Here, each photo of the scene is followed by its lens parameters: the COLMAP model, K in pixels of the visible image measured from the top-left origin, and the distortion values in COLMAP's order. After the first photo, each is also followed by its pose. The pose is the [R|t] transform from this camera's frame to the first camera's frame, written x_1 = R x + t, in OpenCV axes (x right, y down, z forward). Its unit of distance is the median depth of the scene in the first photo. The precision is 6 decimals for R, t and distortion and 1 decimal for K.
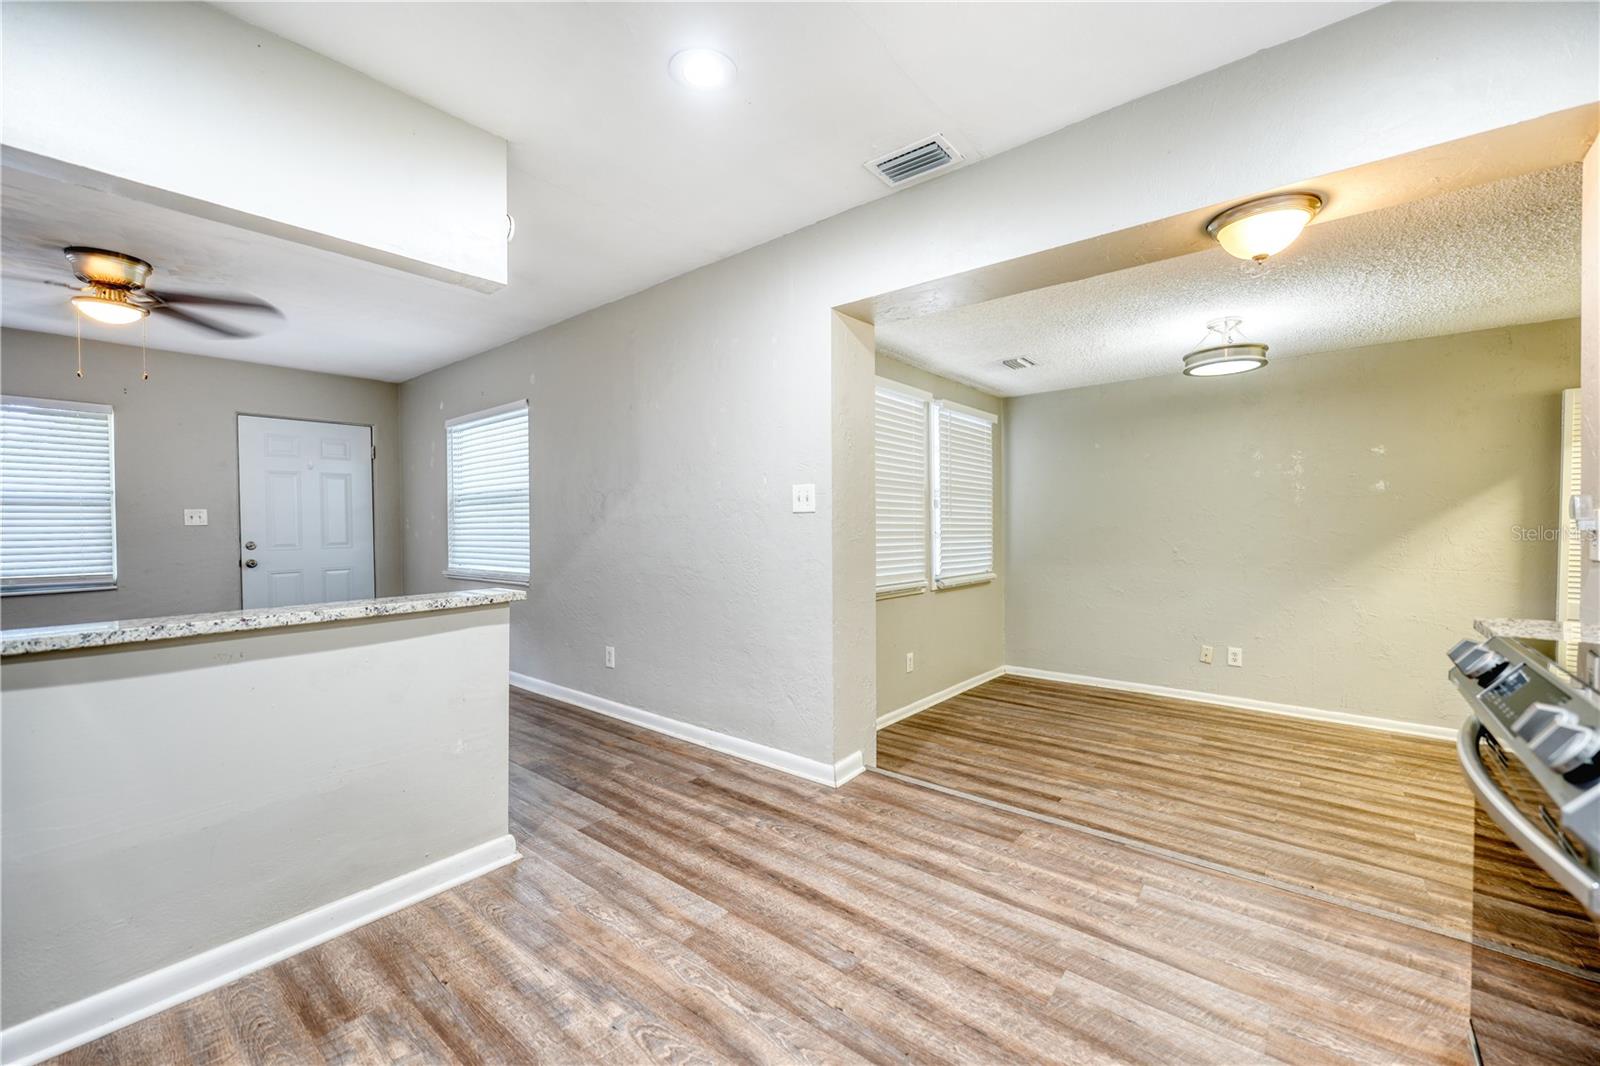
lens RADIAL K [[636.9, 0, 801.0], [0, 636.9, 525.8], [0, 0, 1]] dist [-0.001558, -0.000450]
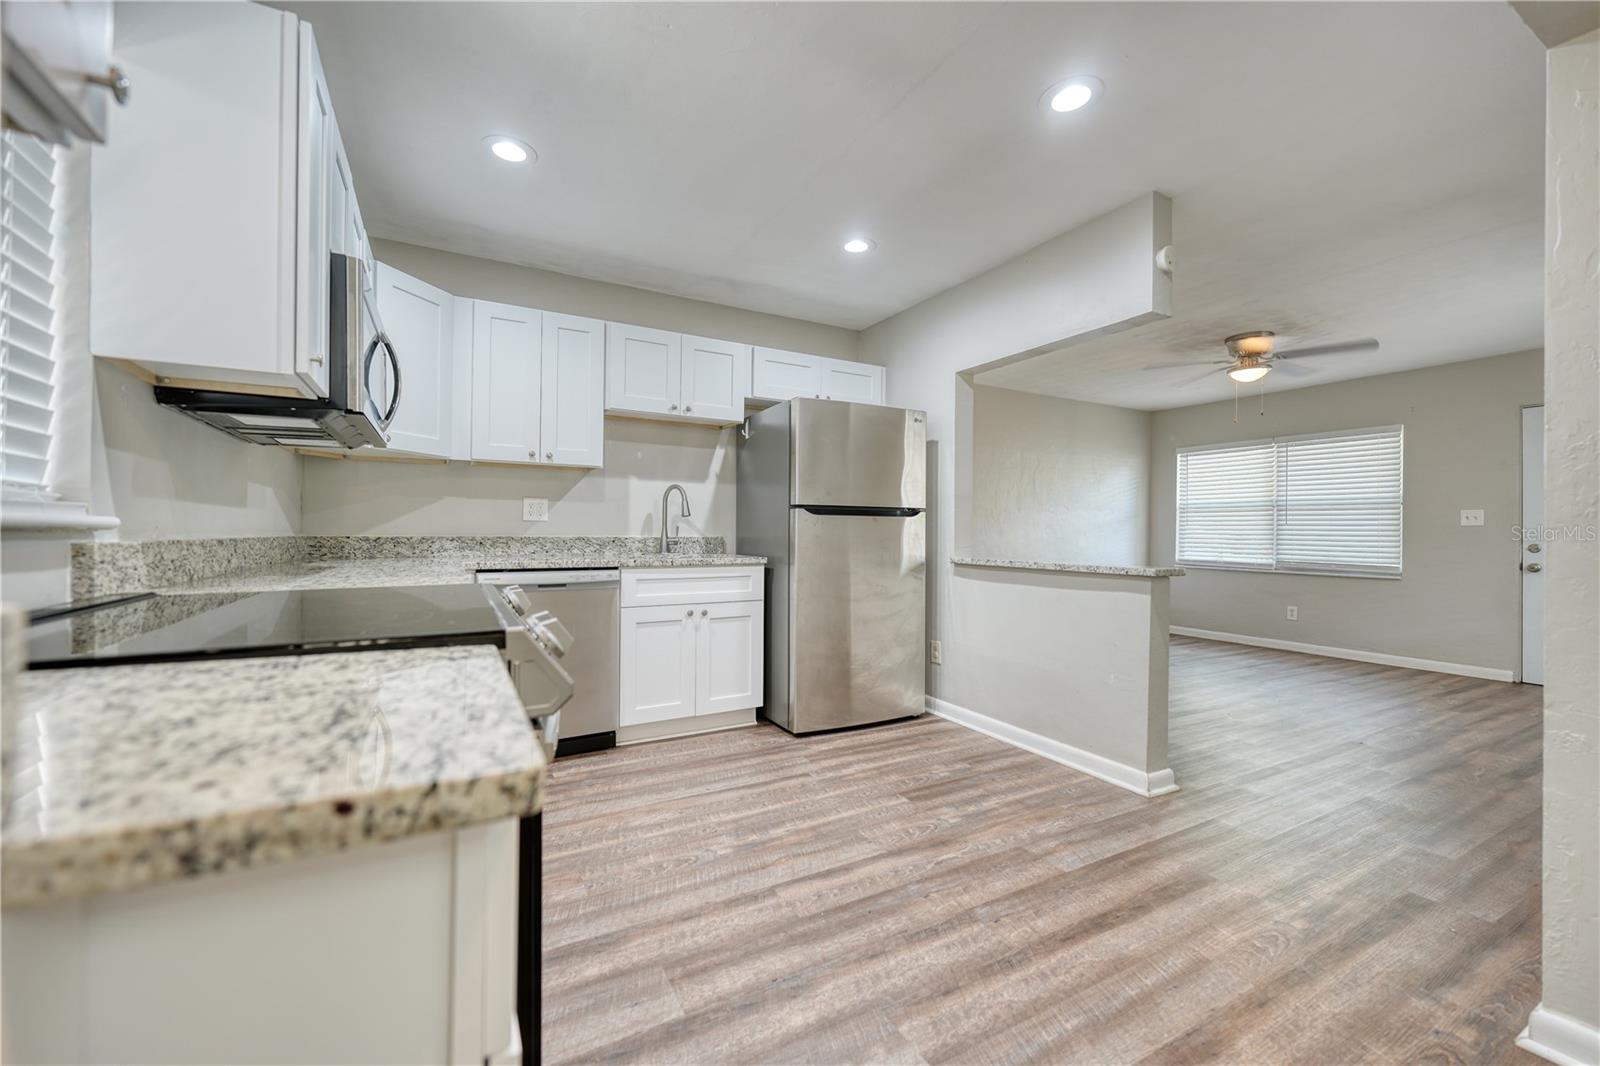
lens RADIAL K [[636.9, 0, 802.4], [0, 636.9, 530.0], [0, 0, 1]] dist [-0.001558, -0.000450]
pose [[-0.371509, 0.001425, -0.928428, 0.958450], [-0.014805, 0.999863, 0.007458, 0.035627], [0.928311, 0.016517, -0.371437, 0.911376]]
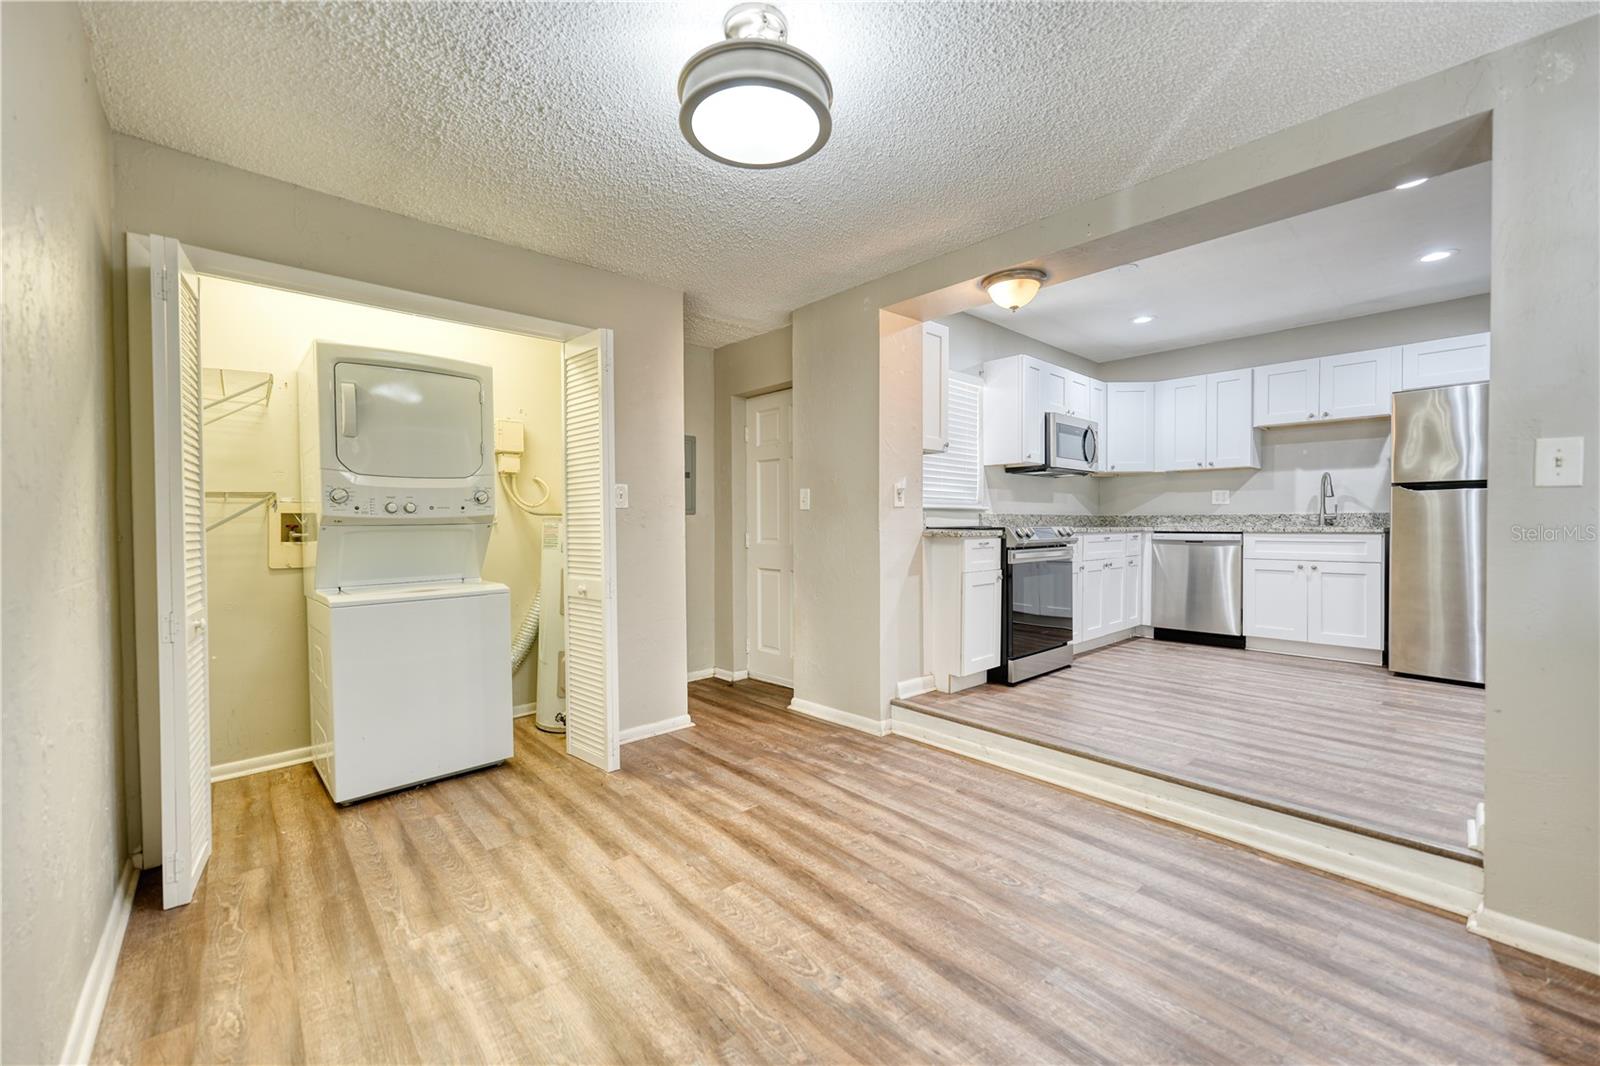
lens RADIAL K [[636.9, 0, 799.9], [0, 636.9, 530.7], [0, 0, 1]] dist [-0.001558, -0.000450]
pose [[-0.988066, 0.008082, 0.153816, 0.963526], [0.011711, 0.999674, 0.022696, 0.063609], [-0.153583, 0.024226, -0.987839, 2.506657]]
